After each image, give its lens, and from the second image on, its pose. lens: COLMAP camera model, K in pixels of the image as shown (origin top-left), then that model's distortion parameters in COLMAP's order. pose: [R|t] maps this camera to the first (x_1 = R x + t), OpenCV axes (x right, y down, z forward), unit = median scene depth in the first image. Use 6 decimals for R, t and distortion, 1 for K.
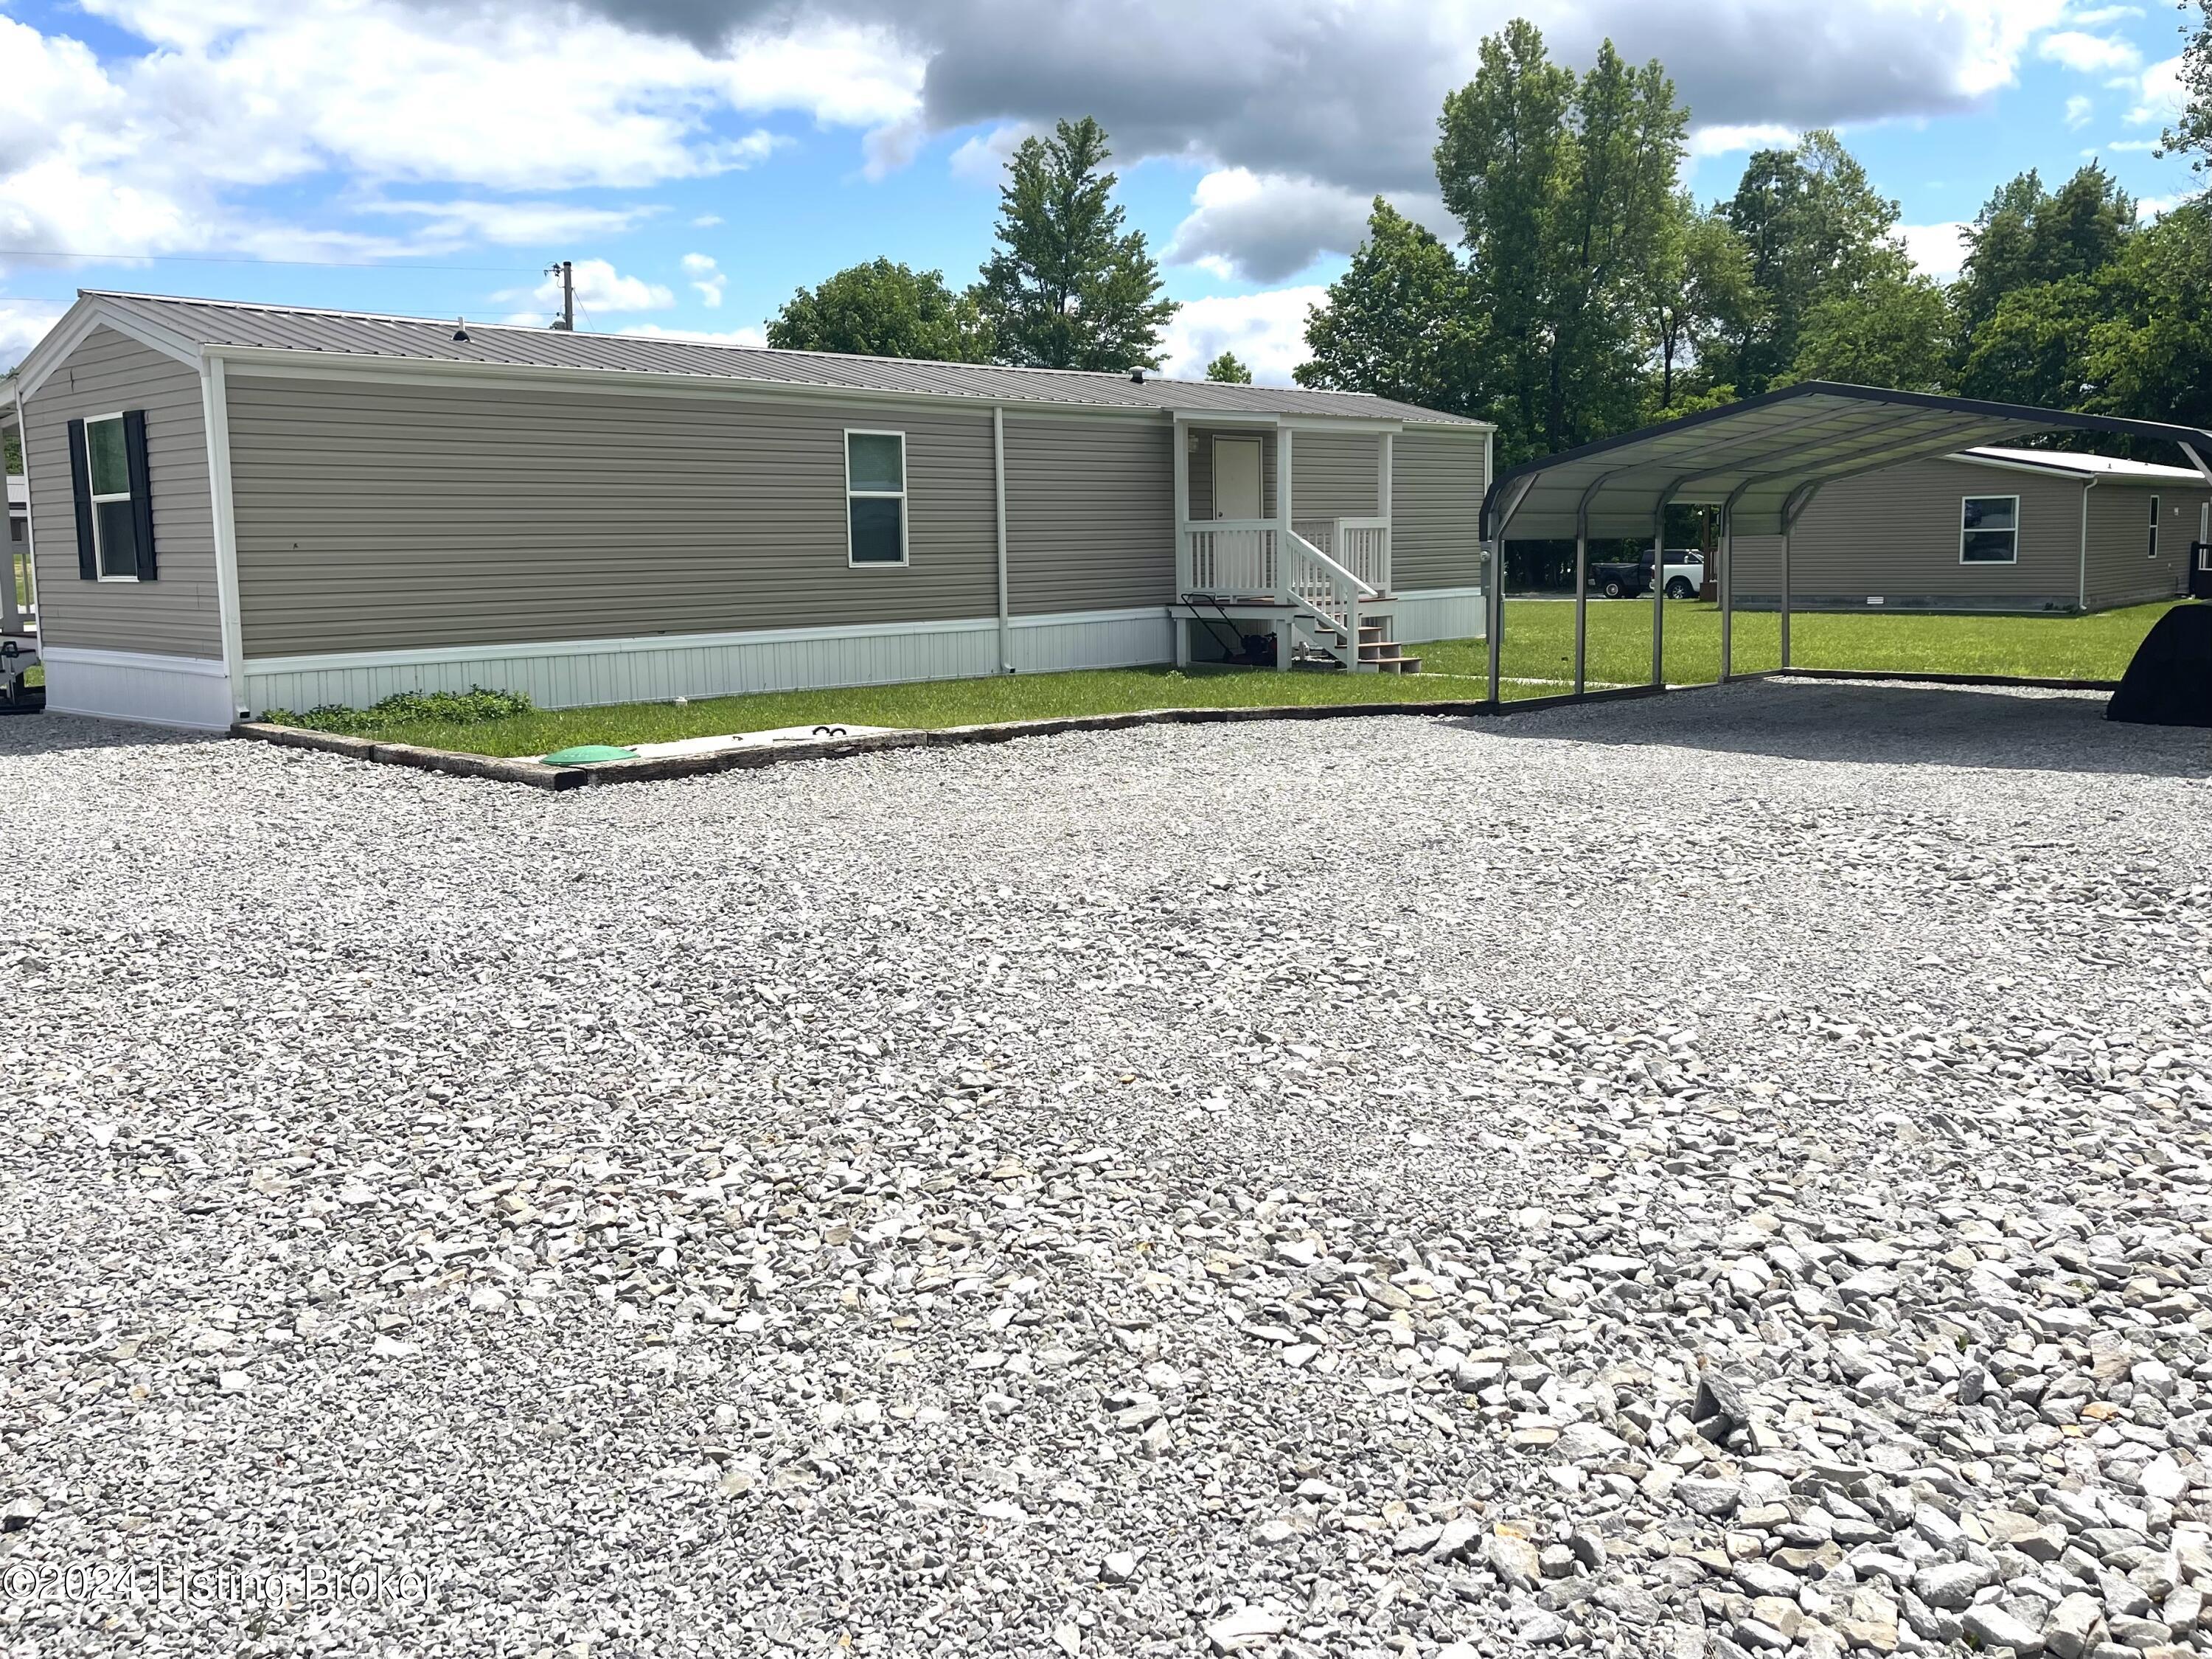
lens RADIAL K [[2482.0, 0, 1071.2], [0, 2482.0, 834.6], [0, 0, 1]] dist [0.125562, -0.465755]
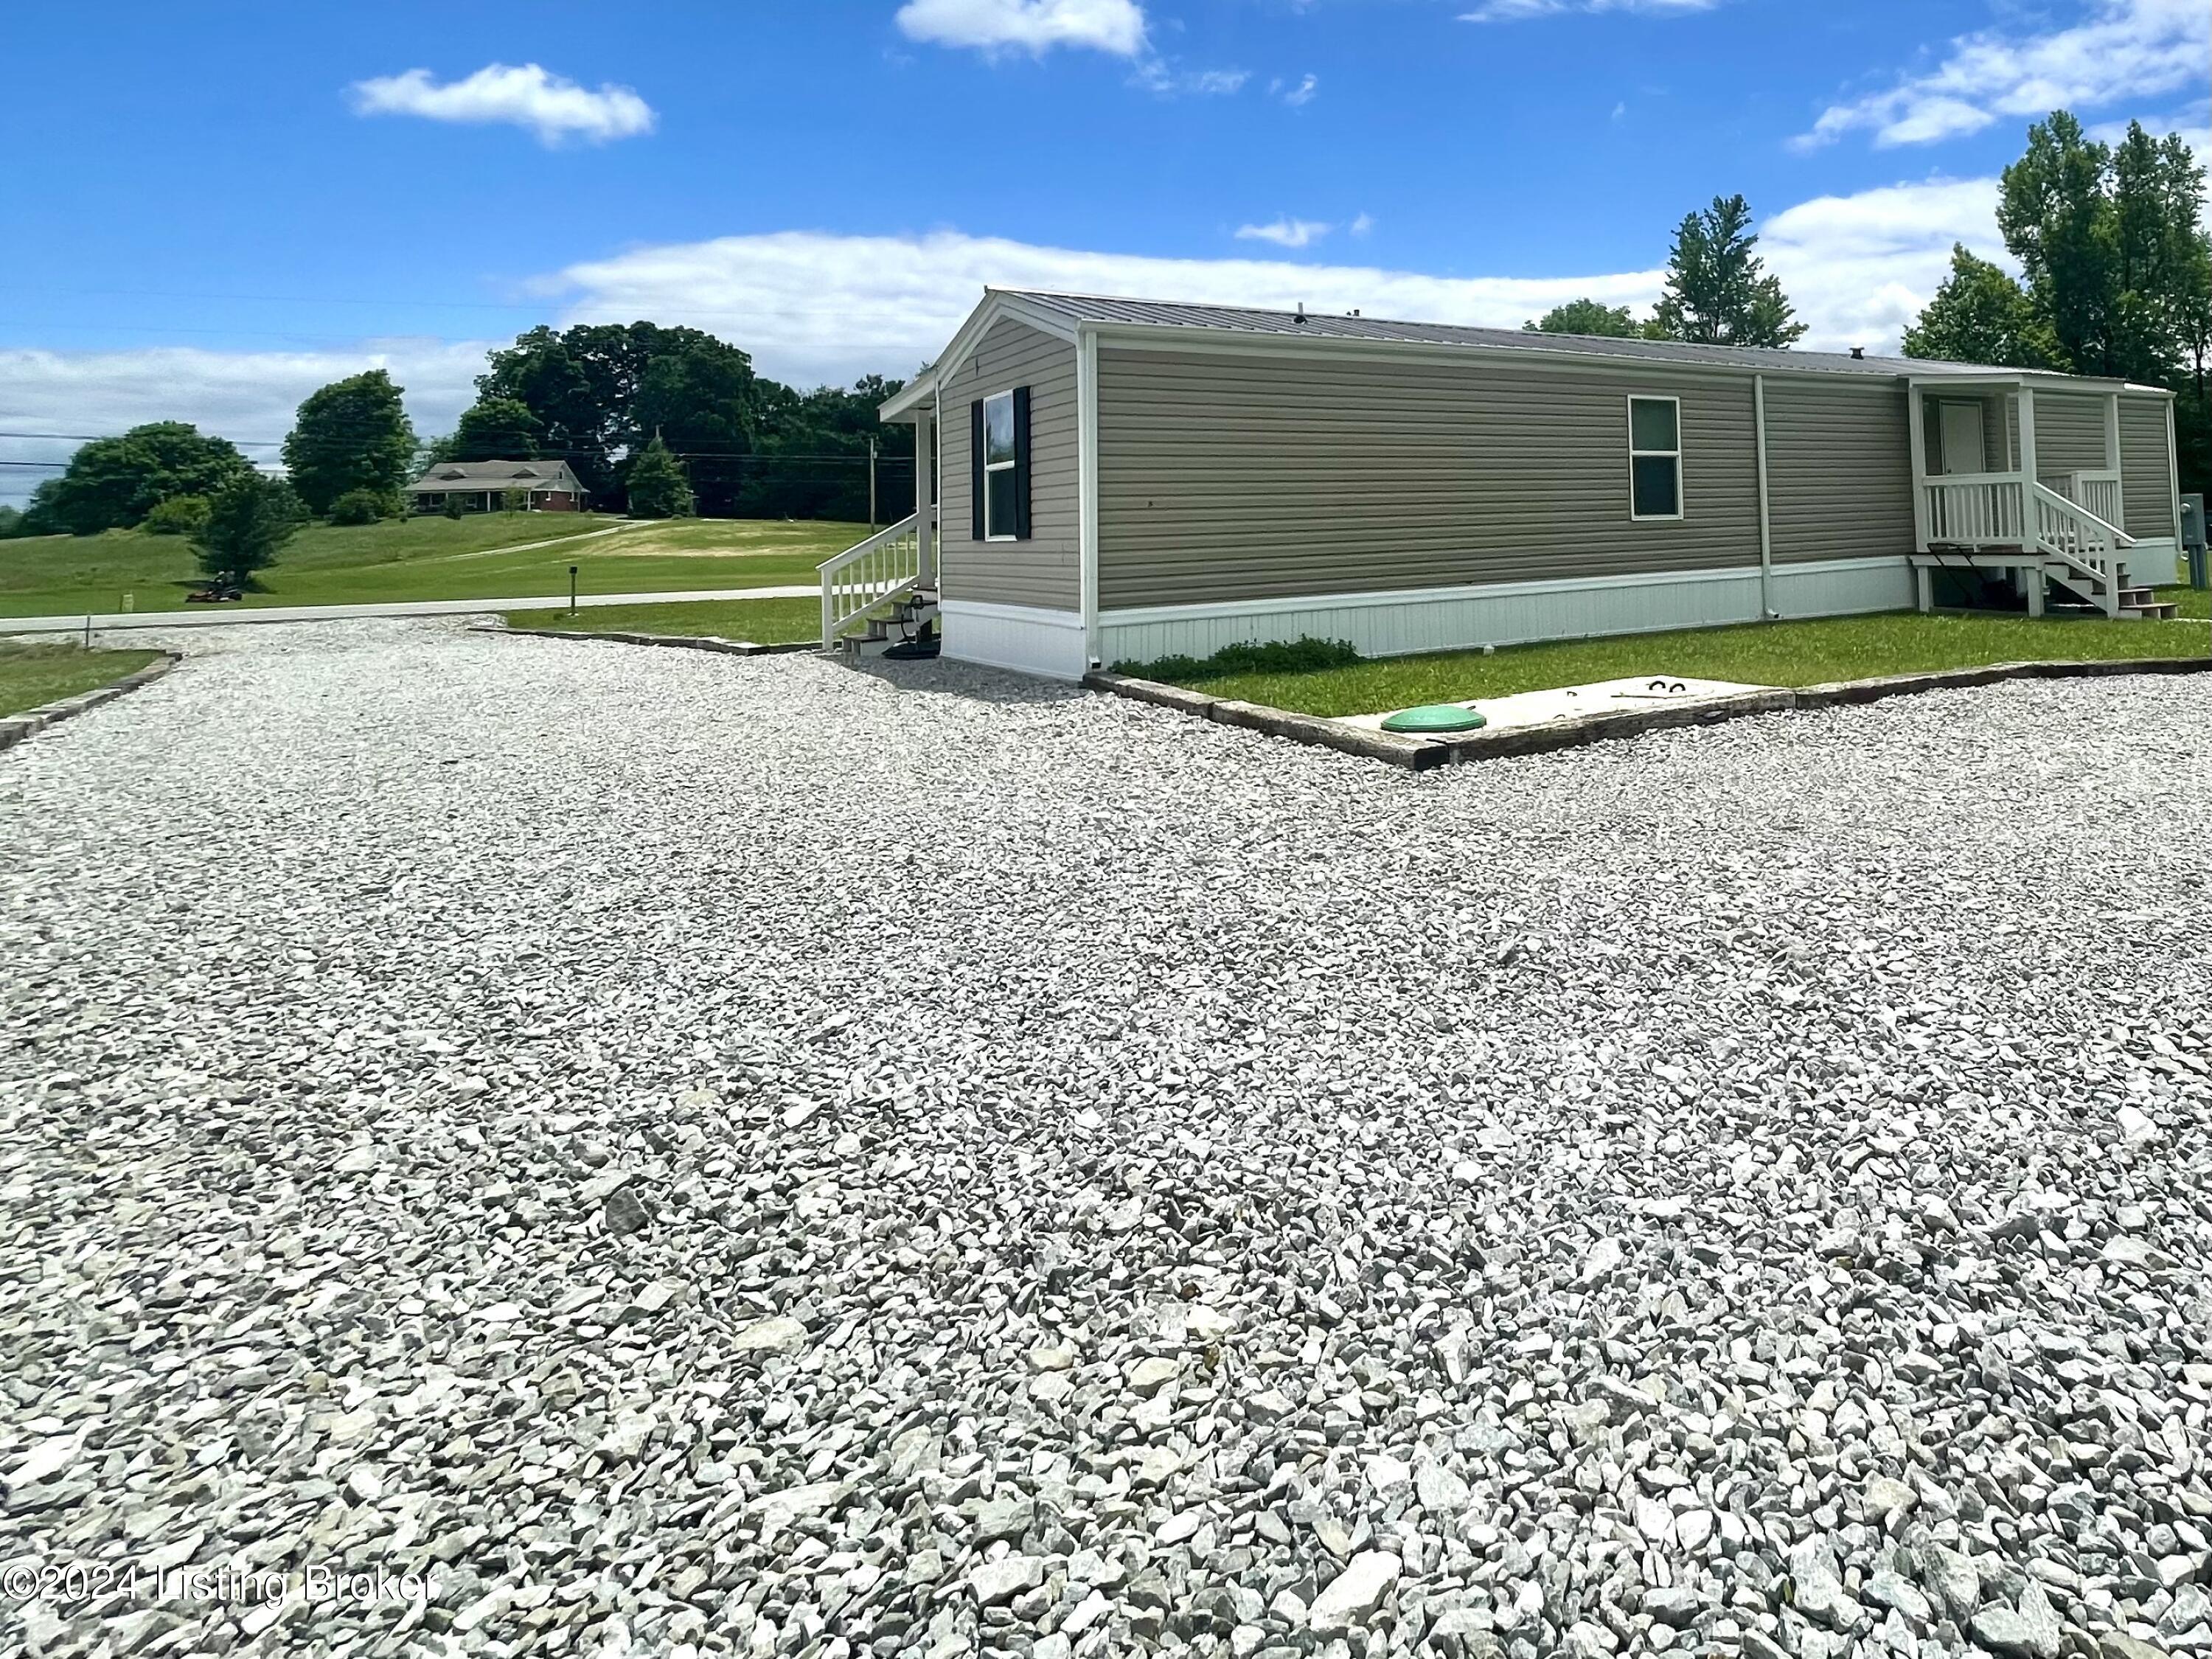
lens RADIAL K [[906.5, 0, 1068.1], [0, 906.5, 823.7], [0, 0, 1]] dist [-0.007164, 0.000271]
pose [[0.916932, 0.094965, -0.387578, -0.153845], [-0.024699, 0.982913, 0.182404, -0.042948], [0.398277, -0.157679, 0.903611, 0.527948]]
